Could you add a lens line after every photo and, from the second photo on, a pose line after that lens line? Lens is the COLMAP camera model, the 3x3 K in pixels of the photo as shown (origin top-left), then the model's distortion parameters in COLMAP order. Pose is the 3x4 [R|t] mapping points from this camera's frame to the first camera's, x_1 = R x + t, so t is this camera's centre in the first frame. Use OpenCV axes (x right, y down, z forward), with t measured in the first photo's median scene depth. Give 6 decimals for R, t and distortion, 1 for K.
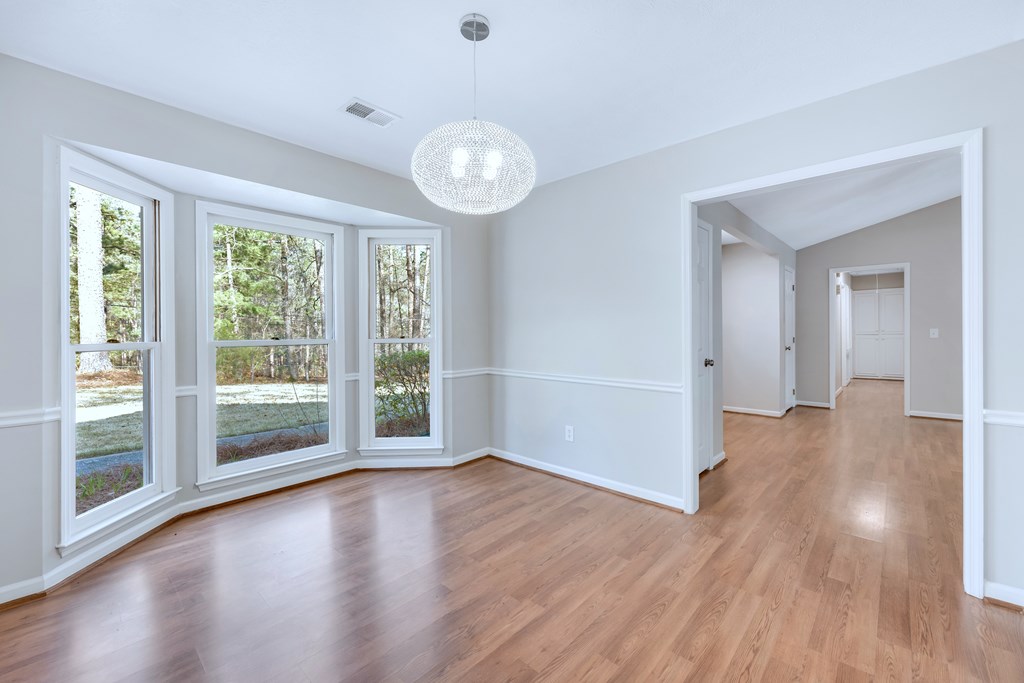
lens RADIAL K [[419.4, 0, 515.3], [0, 419.4, 334.9], [0, 0, 1]] dist [-0.009071, -0.000274]
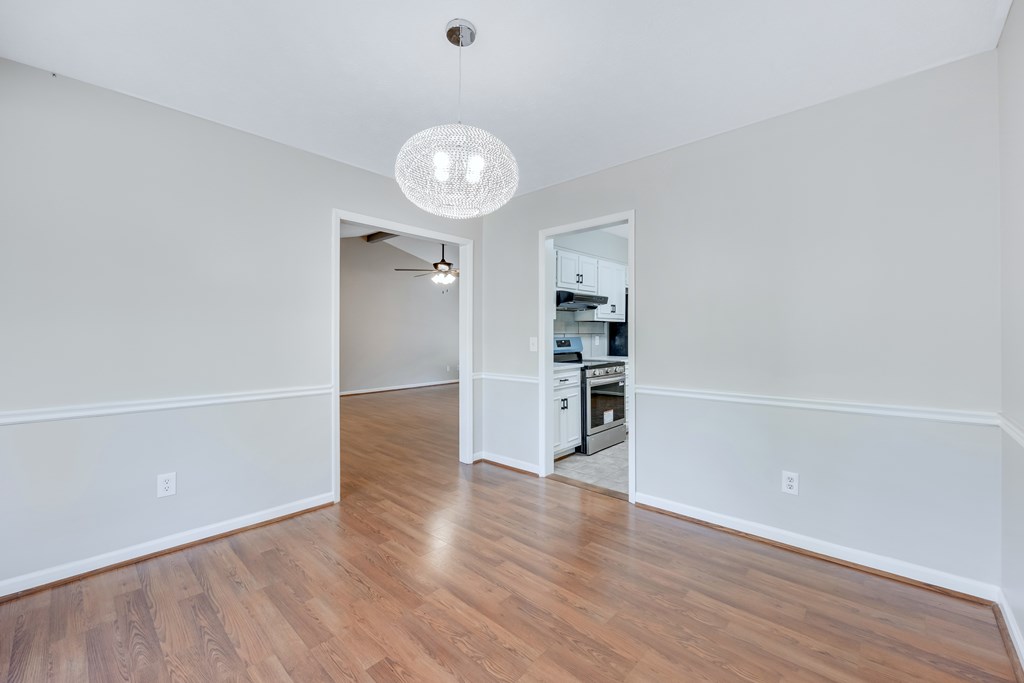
lens RADIAL K [[419.4, 0, 514.6], [0, 419.4, 337.4], [0, 0, 1]] dist [-0.009071, -0.000274]
pose [[-0.006380, 0.000011, 0.999980, -0.669569], [0.012183, 0.999926, 0.000067, 0.001855], [-0.999905, 0.012183, -0.006379, 0.528184]]
